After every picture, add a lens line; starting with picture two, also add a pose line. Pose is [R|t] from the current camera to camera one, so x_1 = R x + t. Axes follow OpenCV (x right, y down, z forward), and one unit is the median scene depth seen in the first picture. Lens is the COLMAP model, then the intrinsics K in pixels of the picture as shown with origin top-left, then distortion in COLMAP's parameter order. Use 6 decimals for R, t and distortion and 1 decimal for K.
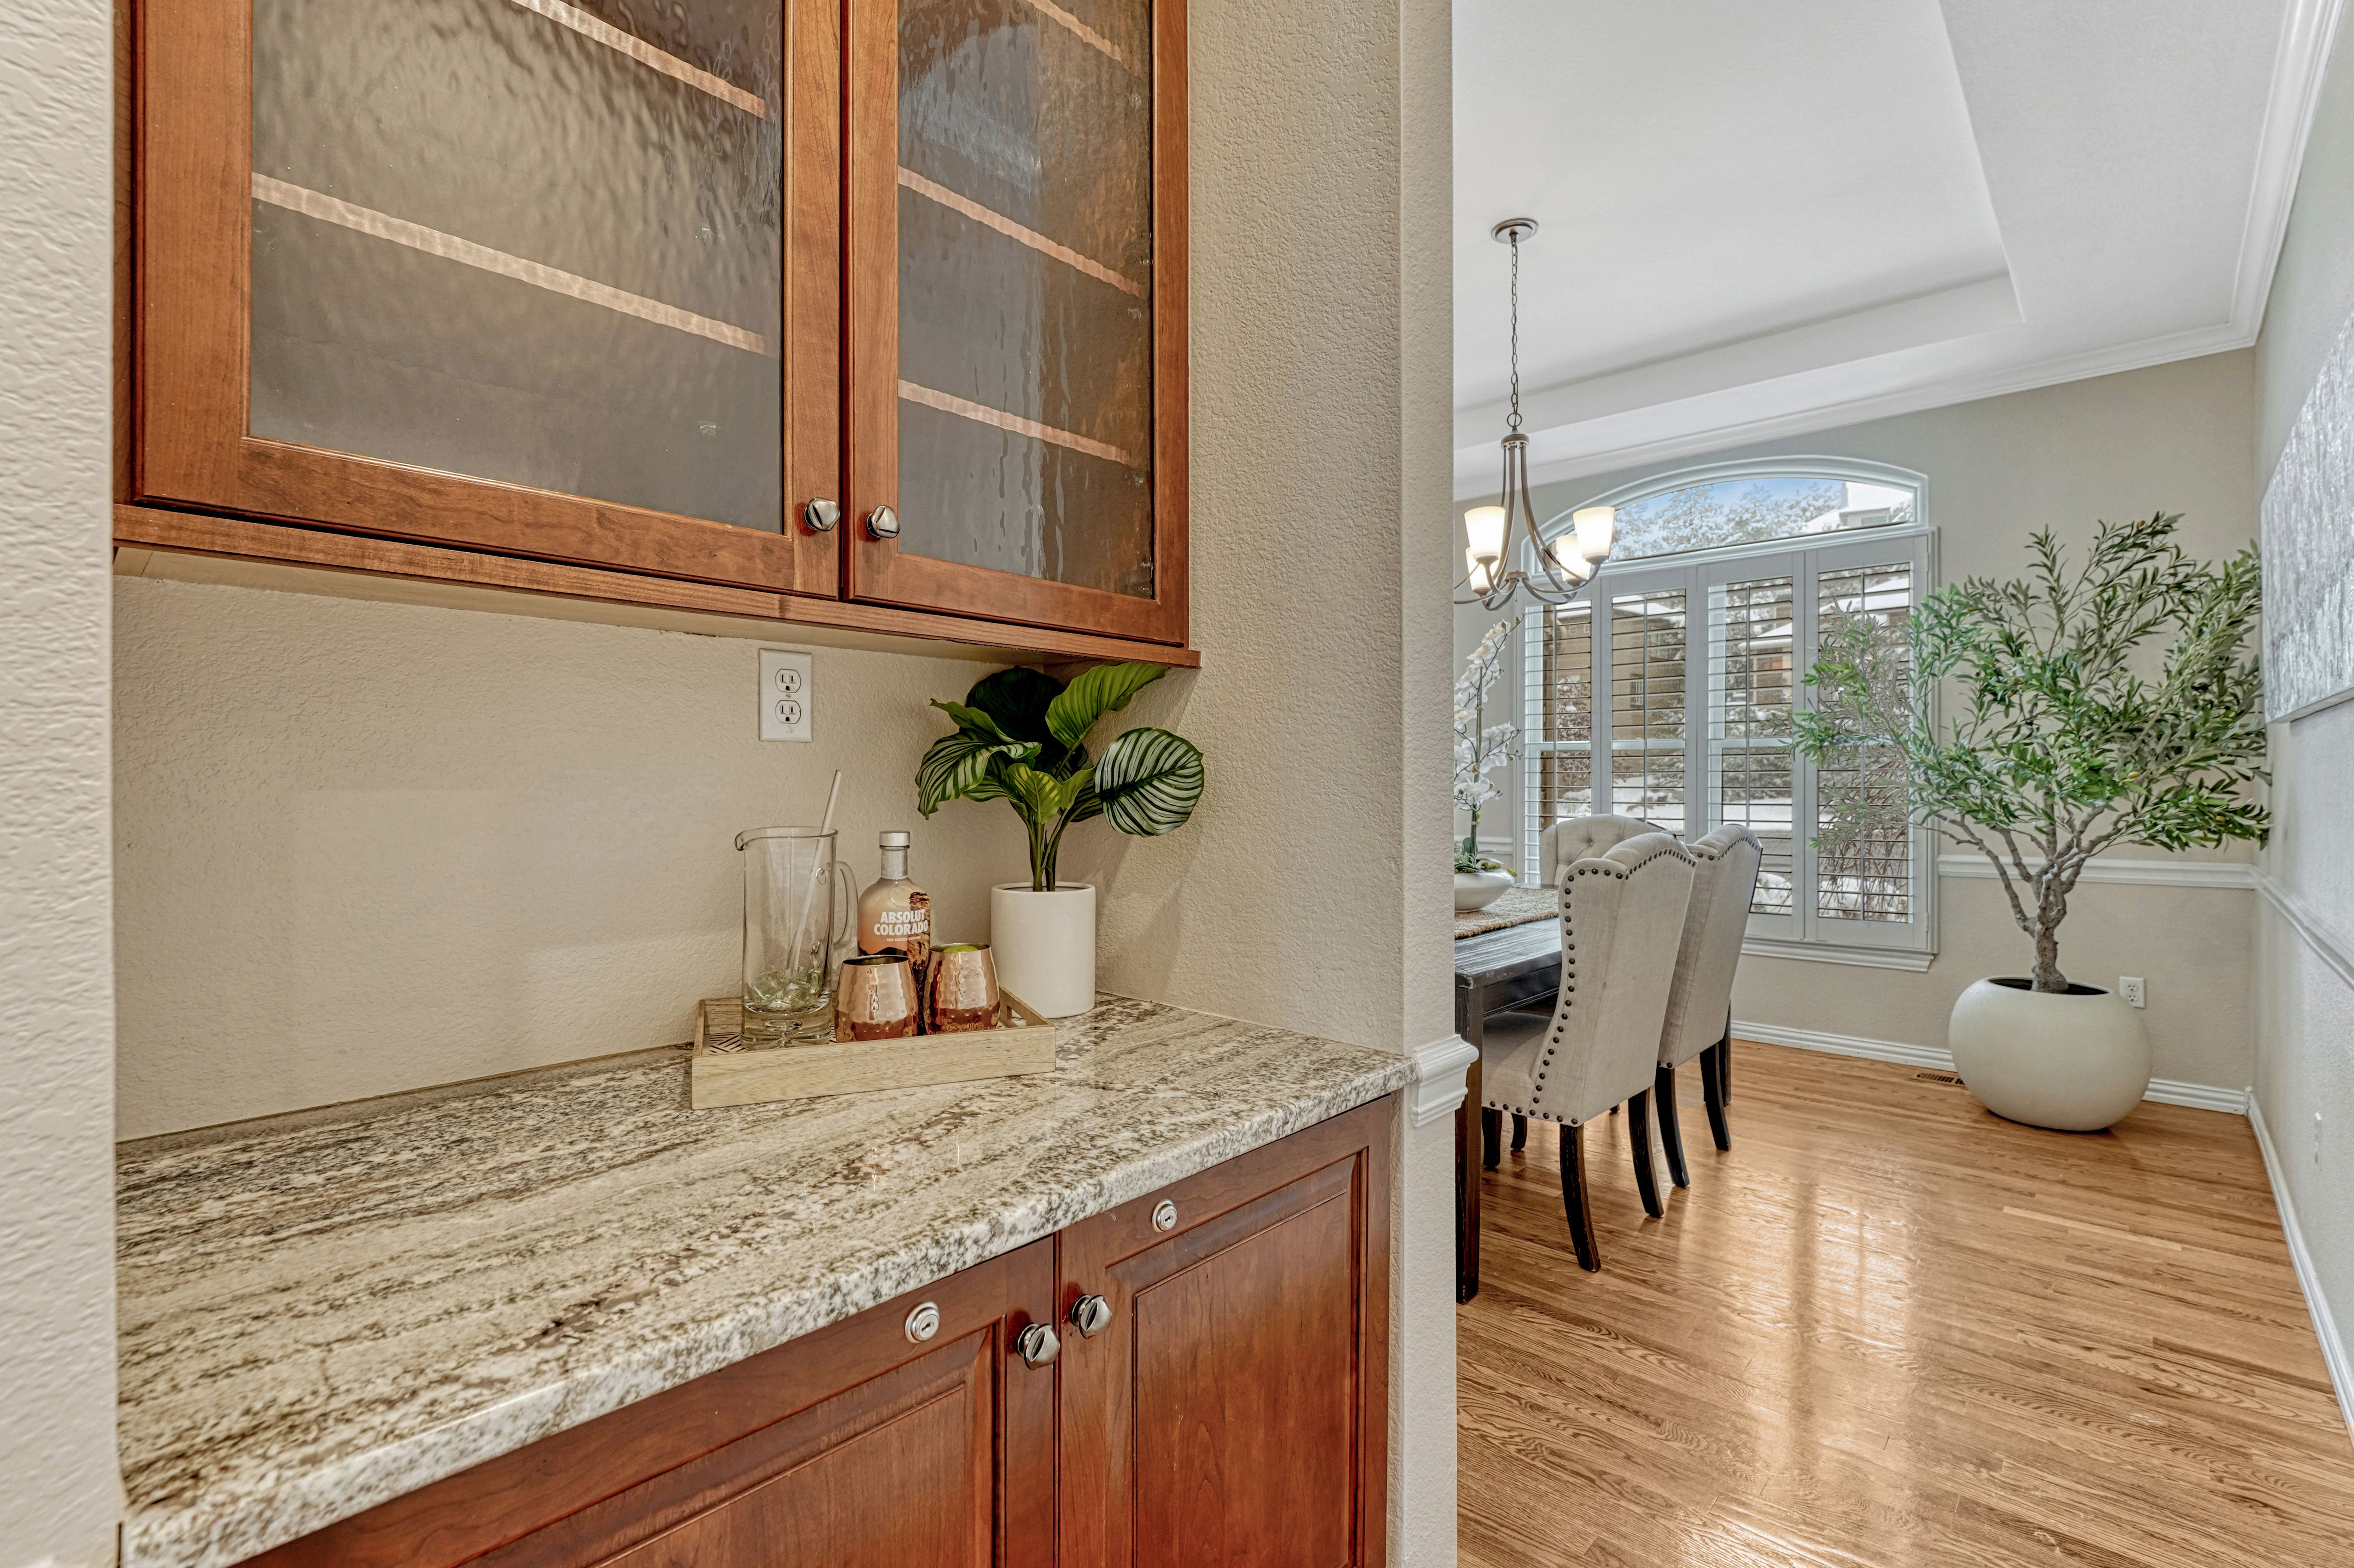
lens RADIAL K [[1056.9, 0, 1177.0], [0, 1056.9, 784.0], [0, 0, 1]] dist [-0.000290, -0.000290]
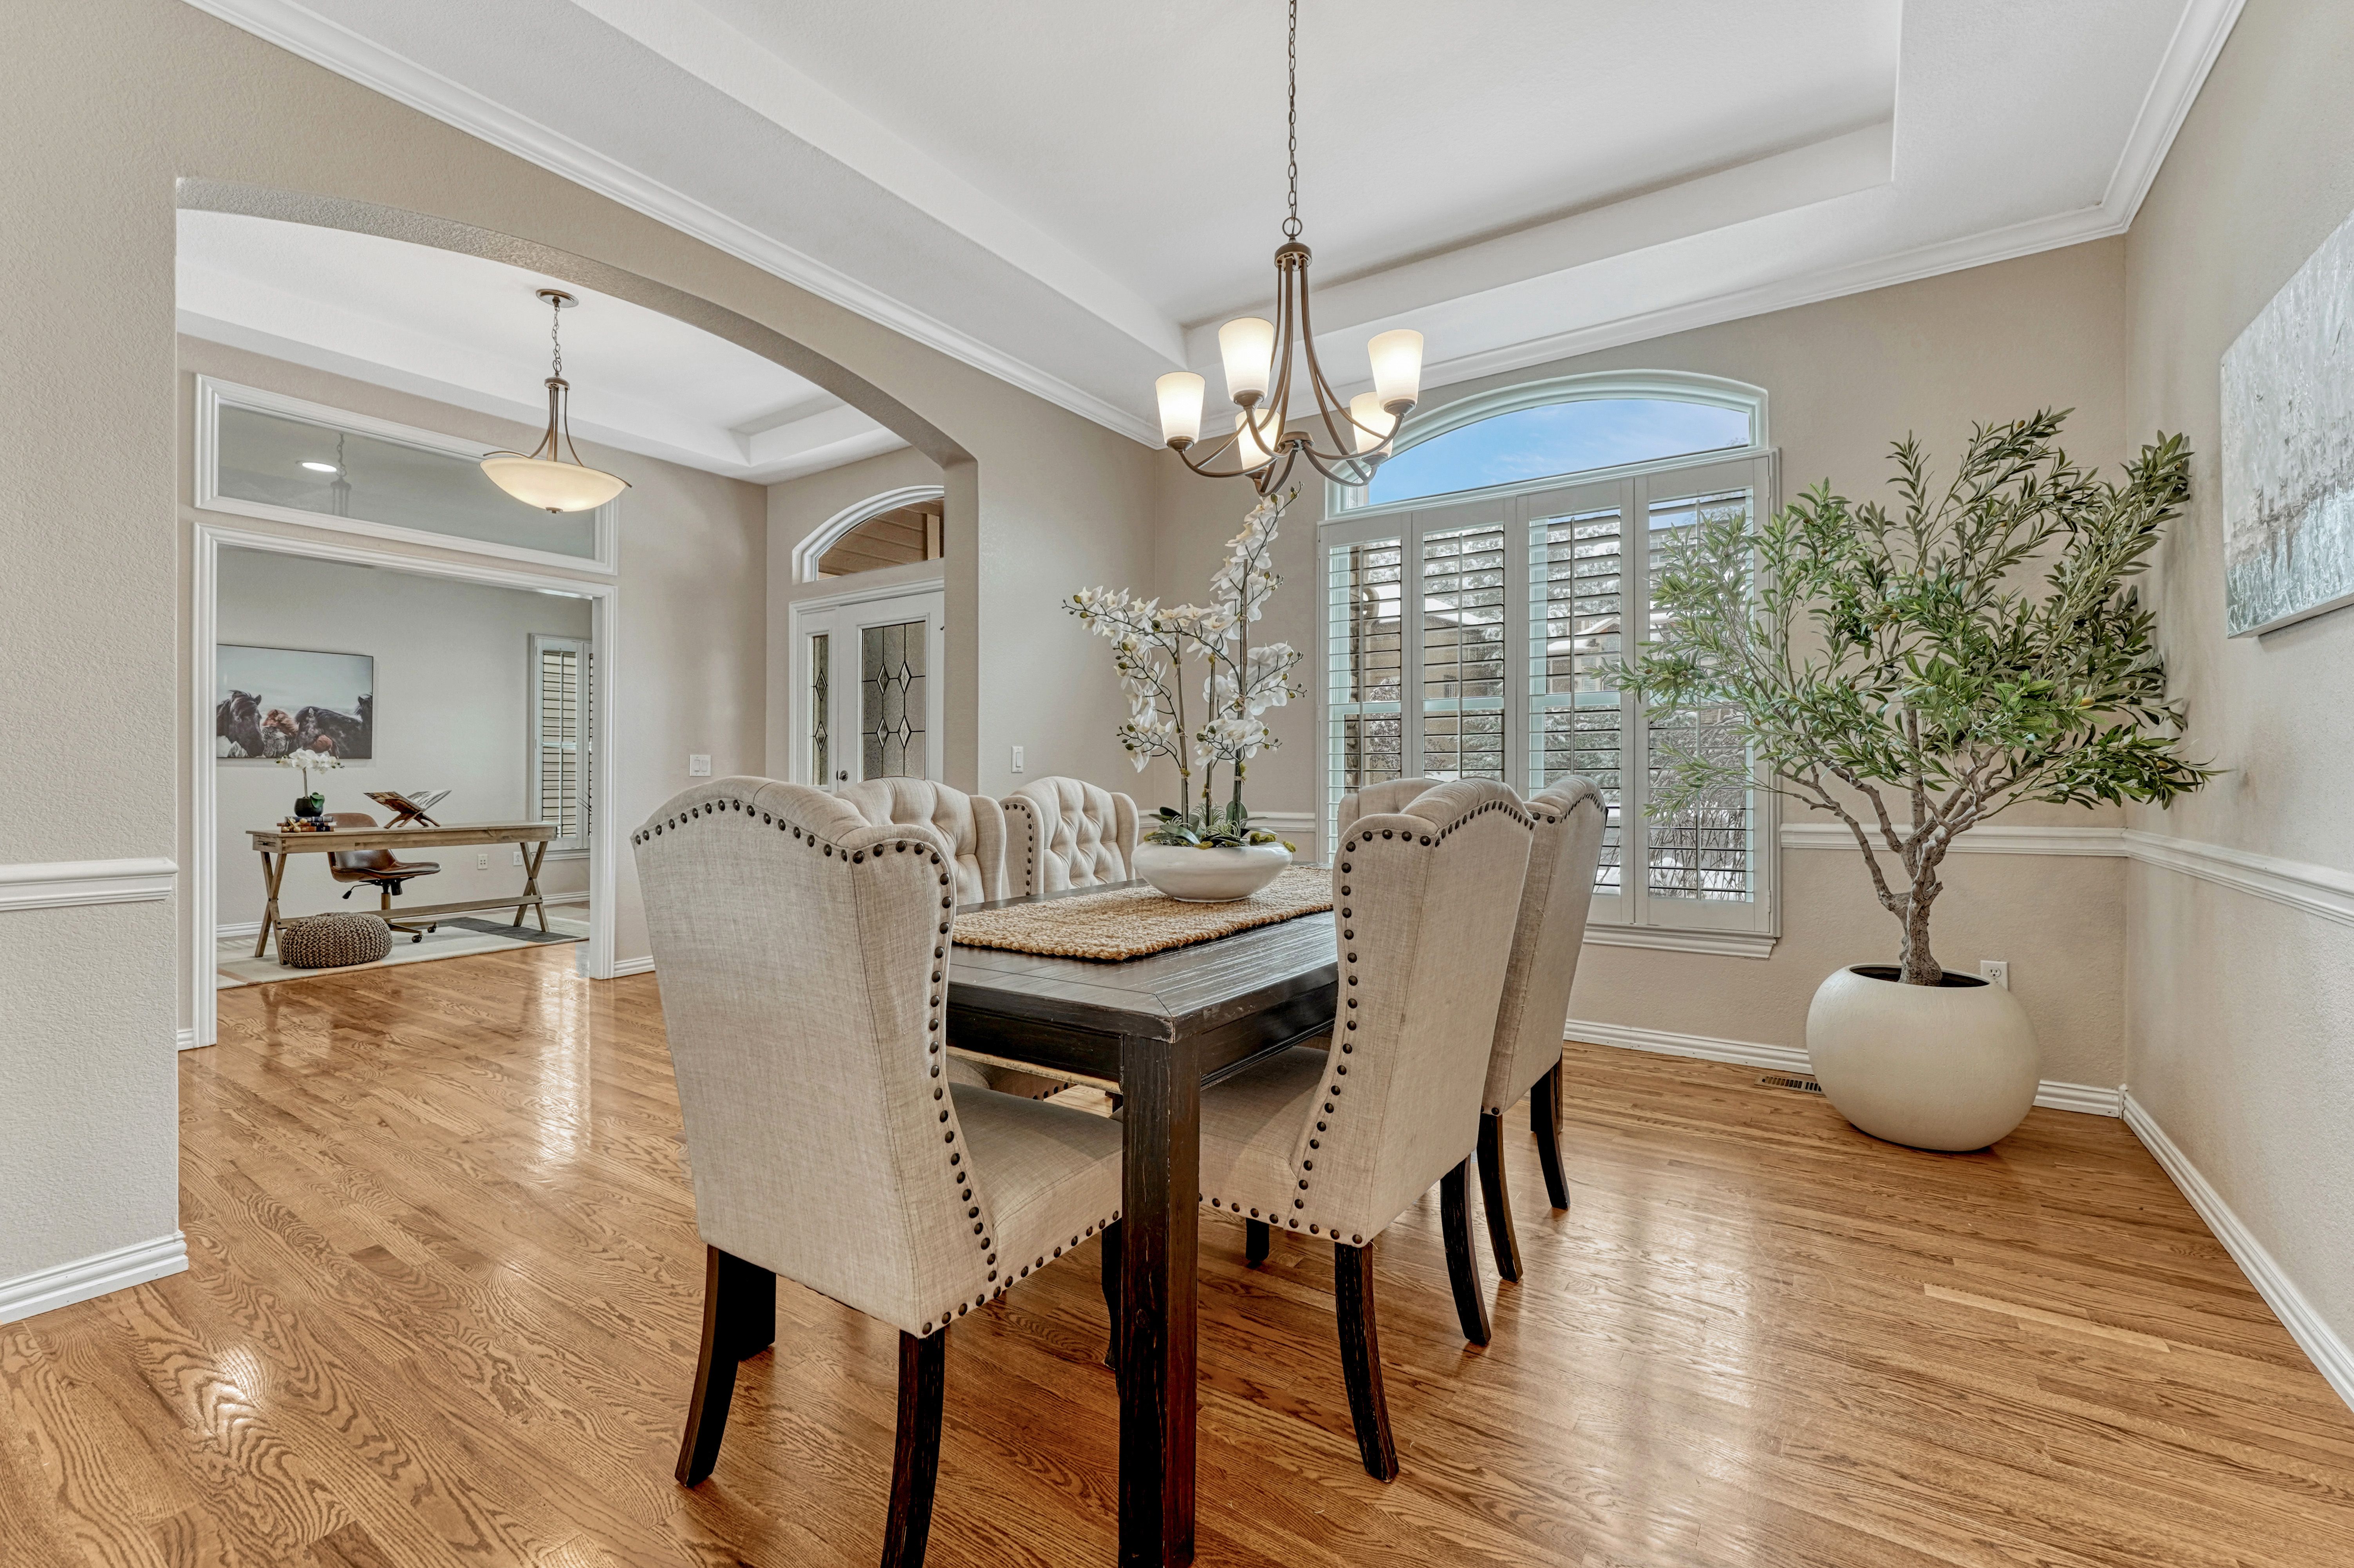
lens RADIAL K [[1006.8, 0, 1173.4], [0, 1006.8, 784.8], [0, 0, 1]] dist [-0.000064, 0.000126]
pose [[0.989942, -0.003635, 0.141429, 0.140048], [0.002870, 0.999980, 0.005606, 0.037128], [-0.141447, -0.005144, 0.989933, 0.323864]]
